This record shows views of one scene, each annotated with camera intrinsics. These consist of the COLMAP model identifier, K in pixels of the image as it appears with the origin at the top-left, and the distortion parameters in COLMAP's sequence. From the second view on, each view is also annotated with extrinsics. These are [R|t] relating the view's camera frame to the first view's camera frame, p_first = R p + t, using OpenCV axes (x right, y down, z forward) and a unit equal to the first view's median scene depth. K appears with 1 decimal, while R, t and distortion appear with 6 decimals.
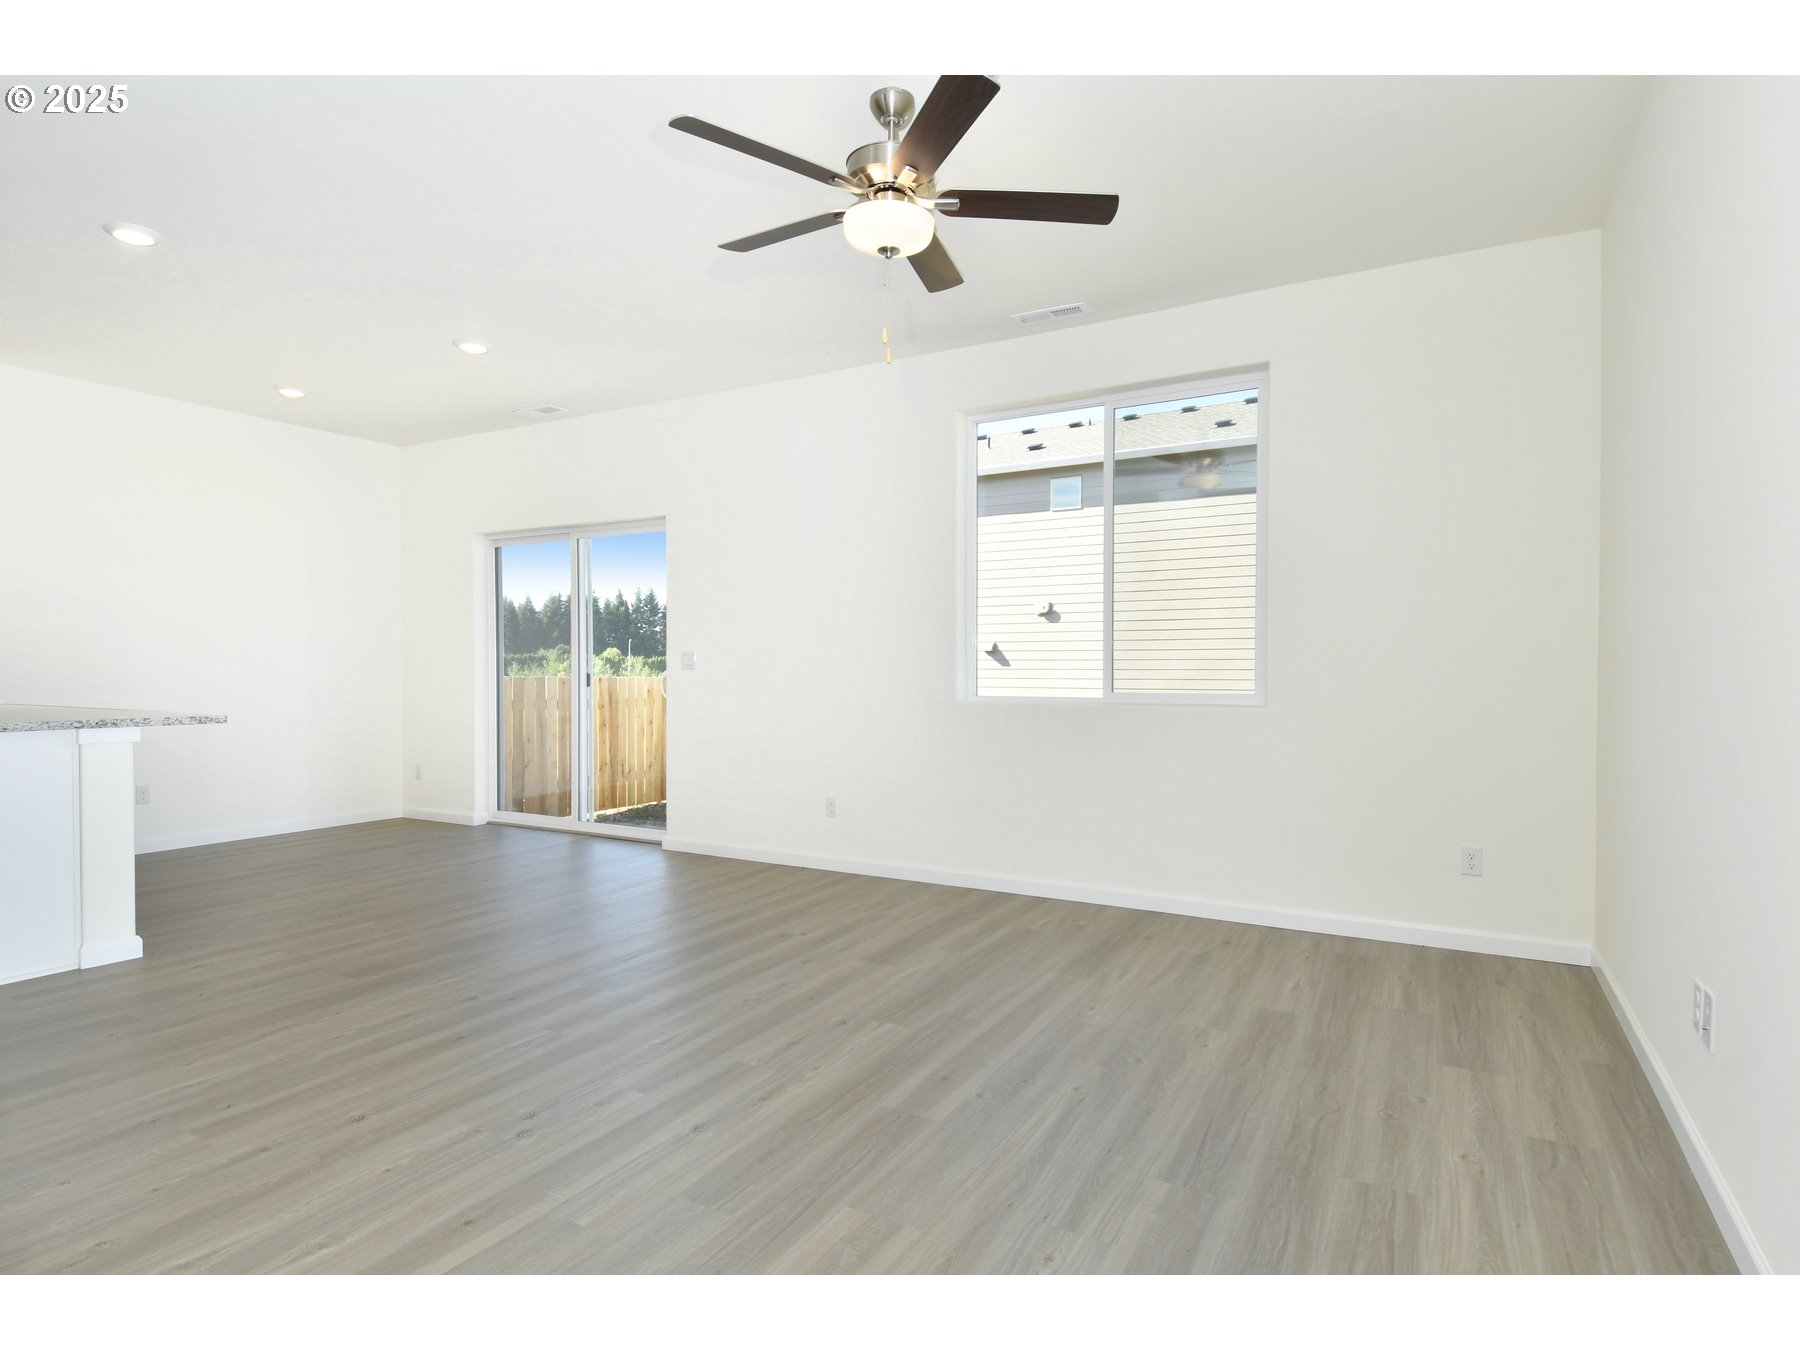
lens RADIAL K [[935.9, 0, 909.8], [0, 935.9, 682.1], [0, 0, 1]] dist [-0.002173, -0.001166]
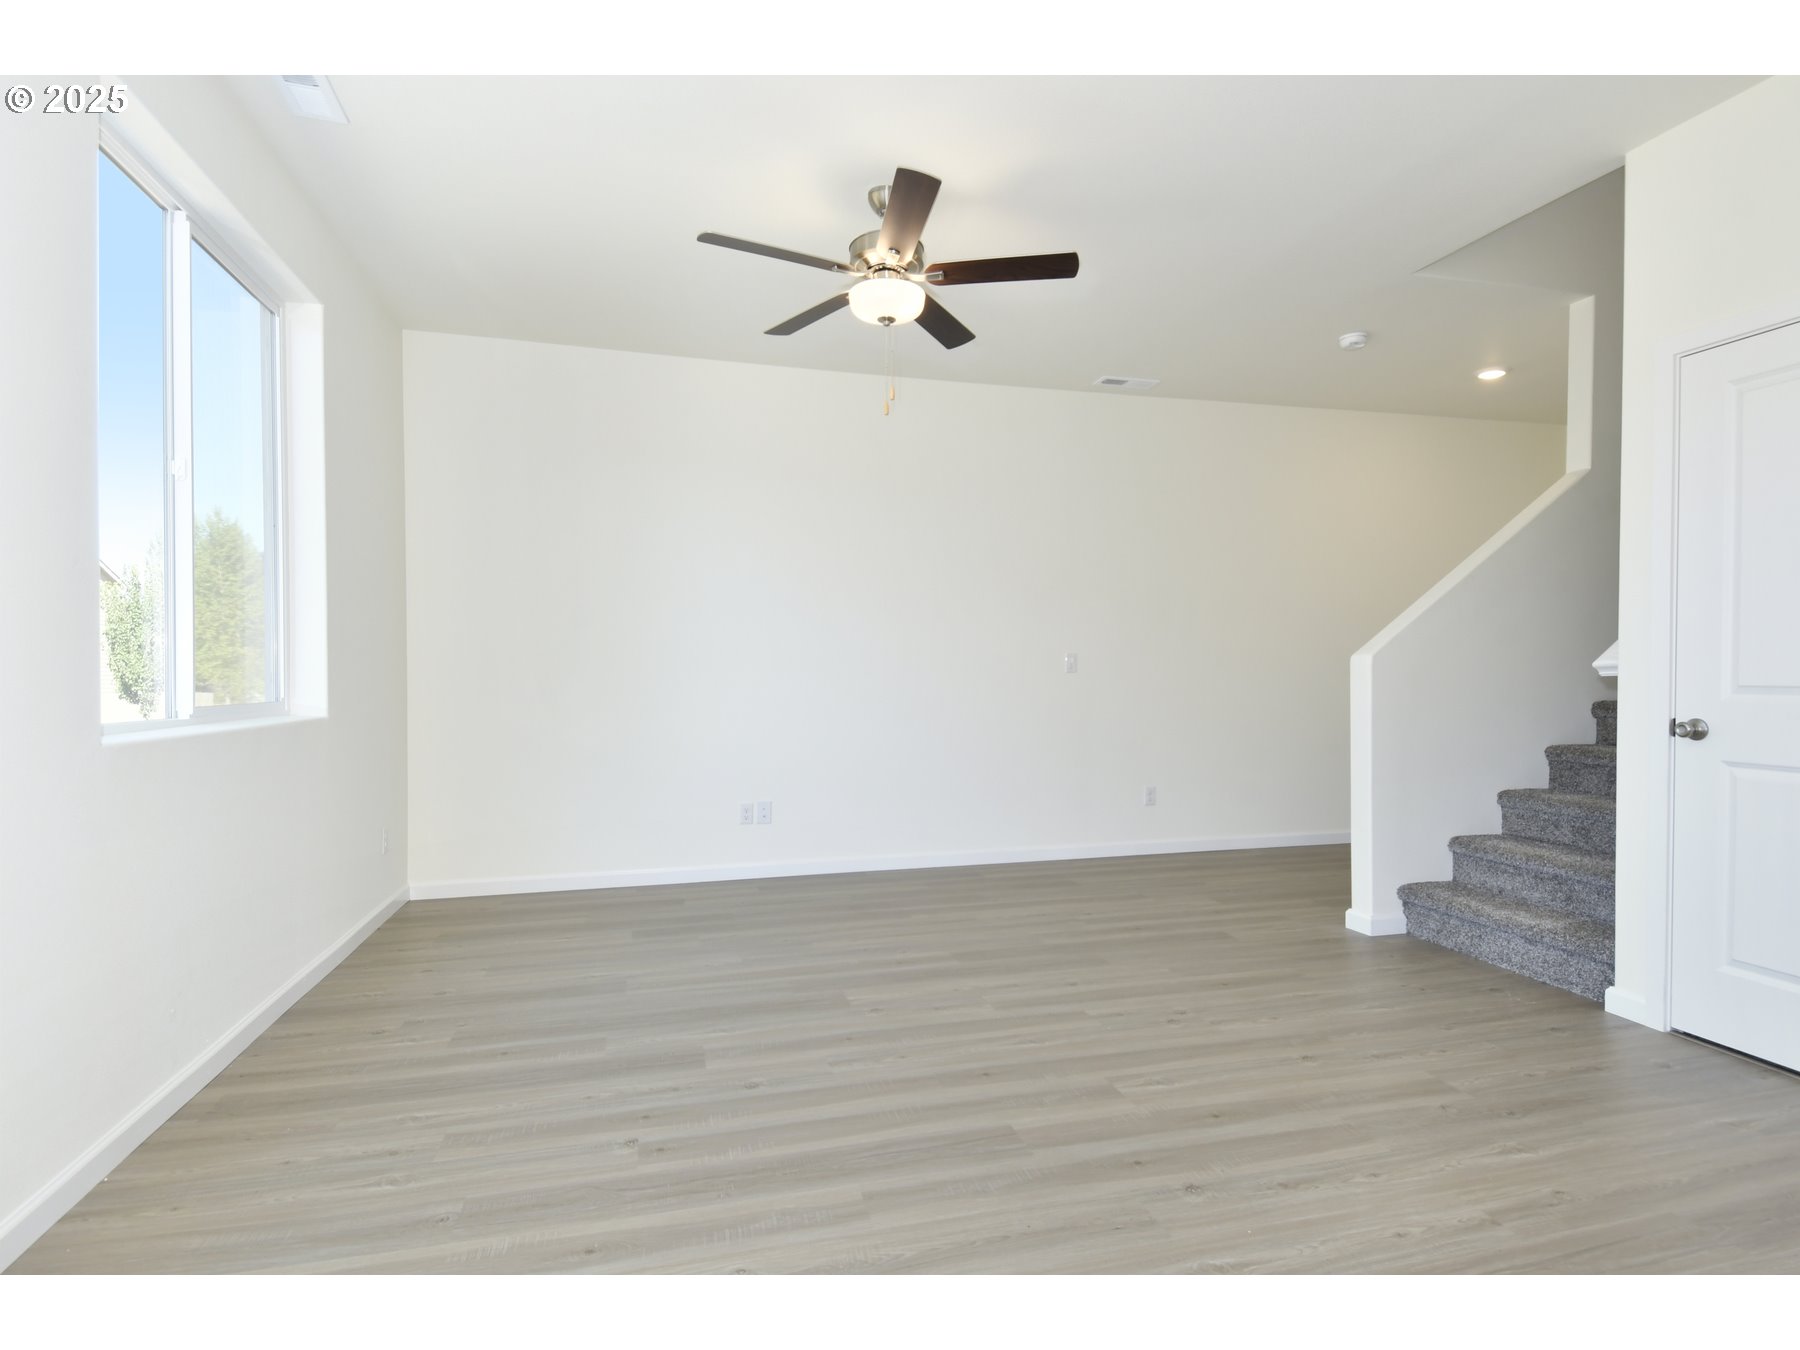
lens RADIAL K [[935.9, 0, 909.8], [0, 935.9, 682.1], [0, 0, 1]] dist [-0.002173, -0.001166]
pose [[-0.694047, -0.004243, 0.719917, -0.755481], [0.015963, 0.999646, 0.021281, -0.021201], [-0.719753, 0.026262, -0.693734, 1.499228]]
